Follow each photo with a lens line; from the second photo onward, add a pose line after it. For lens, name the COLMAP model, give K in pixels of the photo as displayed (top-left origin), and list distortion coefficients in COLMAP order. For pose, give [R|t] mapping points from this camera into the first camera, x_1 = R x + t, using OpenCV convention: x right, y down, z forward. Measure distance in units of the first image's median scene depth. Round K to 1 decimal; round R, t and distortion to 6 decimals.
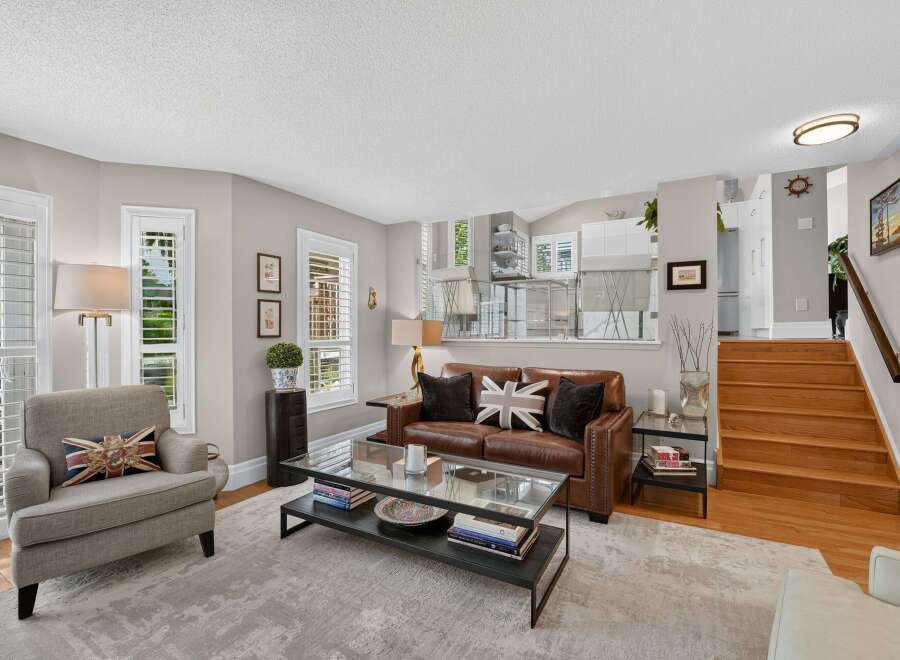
lens RADIAL K [[405.5, 0, 450.3], [0, 405.5, 327.8], [0, 0, 1]] dist [-0.022612, 0.001271]
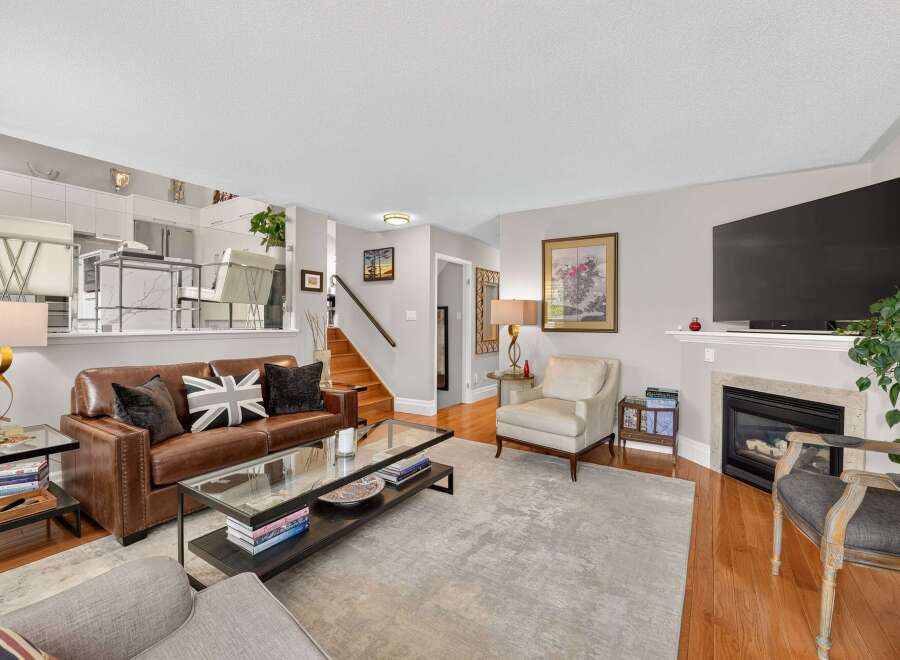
lens RADIAL K [[405.5, 0, 450.3], [0, 405.5, 327.8], [0, 0, 1]] dist [-0.022612, 0.001271]
pose [[0.053571, -0.006099, 0.998545, -0.746692], [-0.009073, 0.999937, 0.006595, 0.013975], [-0.998523, -0.009414, 0.053512, 0.454837]]
